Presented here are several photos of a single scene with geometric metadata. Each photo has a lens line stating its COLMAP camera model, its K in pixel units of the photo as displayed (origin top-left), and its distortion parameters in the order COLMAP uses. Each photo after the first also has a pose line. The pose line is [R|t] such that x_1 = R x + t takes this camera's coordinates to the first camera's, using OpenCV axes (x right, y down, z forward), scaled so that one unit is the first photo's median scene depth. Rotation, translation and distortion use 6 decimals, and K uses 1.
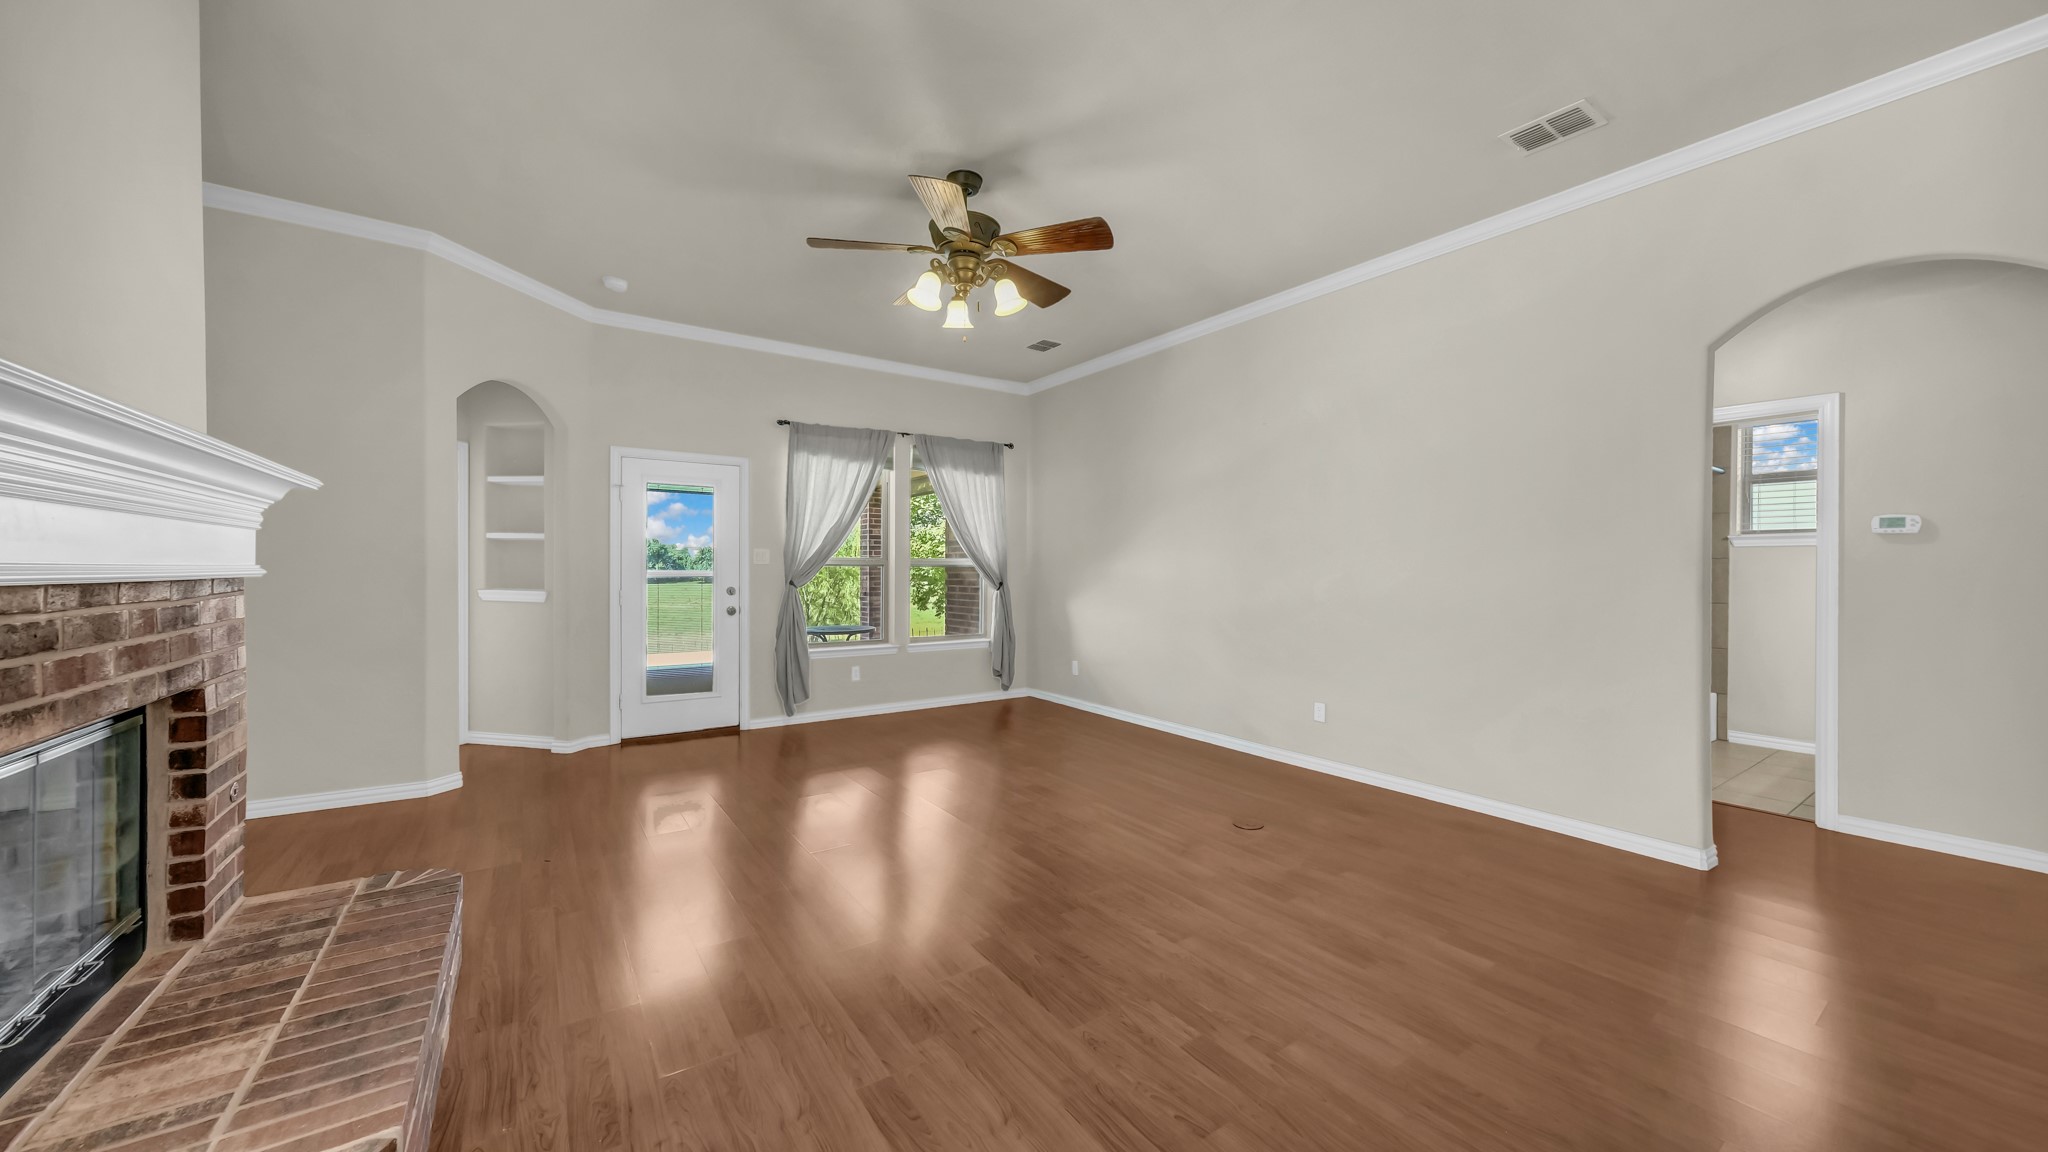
lens RADIAL K [[730.0, 0, 1024.0], [0, 730.0, 576.0], [0, 0, 1]] dist [0.000755, 0.000140]
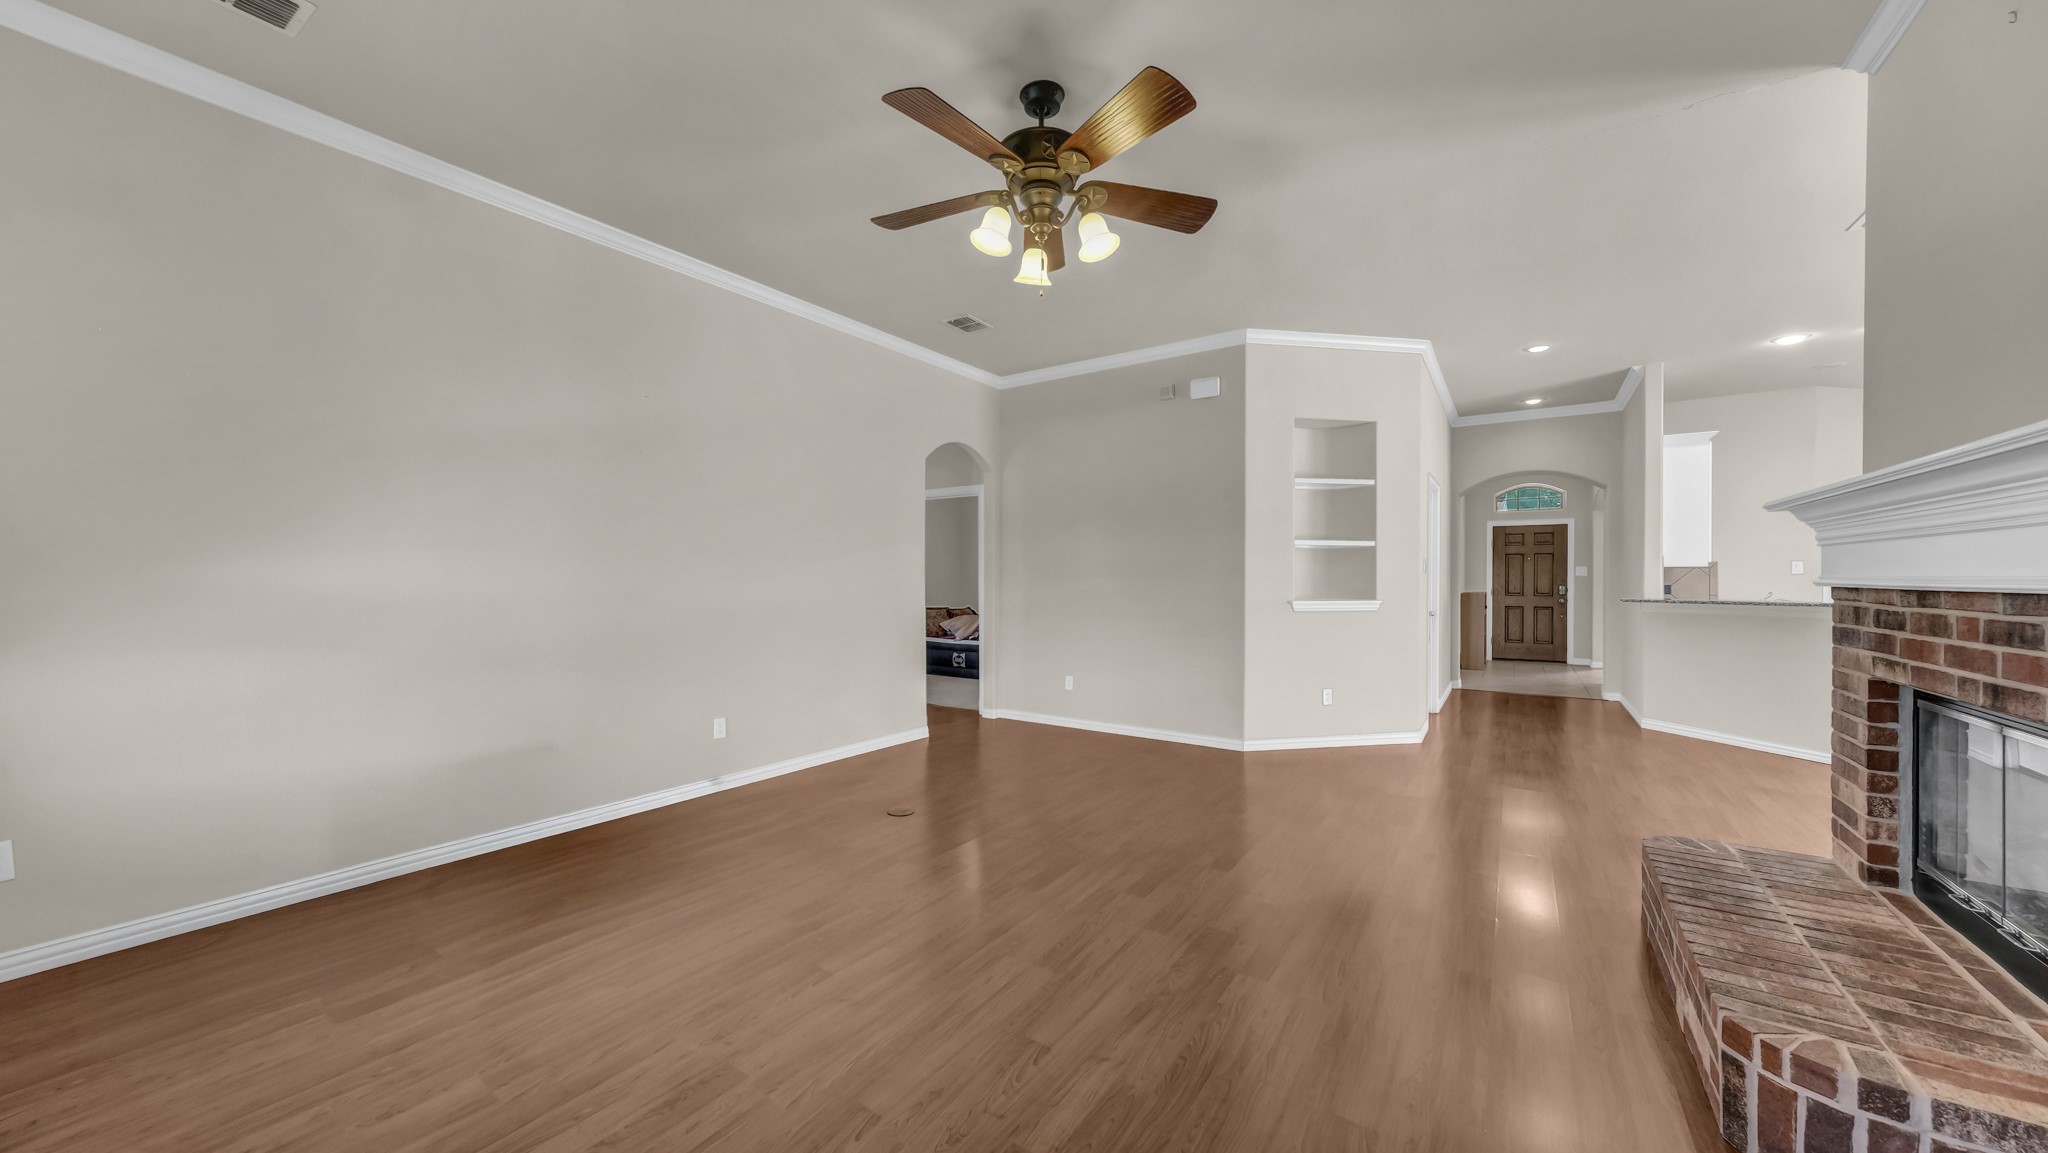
lens RADIAL K [[714.0, 0, 1031.6], [0, 714.0, 580.9], [0, 0, 1]] dist [0.001147, 0.000029]
pose [[-0.370870, -0.005884, 0.928666, -1.137186], [0.006058, 0.999943, 0.008755, -0.018224], [-0.928665, 0.008873, -0.370813, 1.834377]]
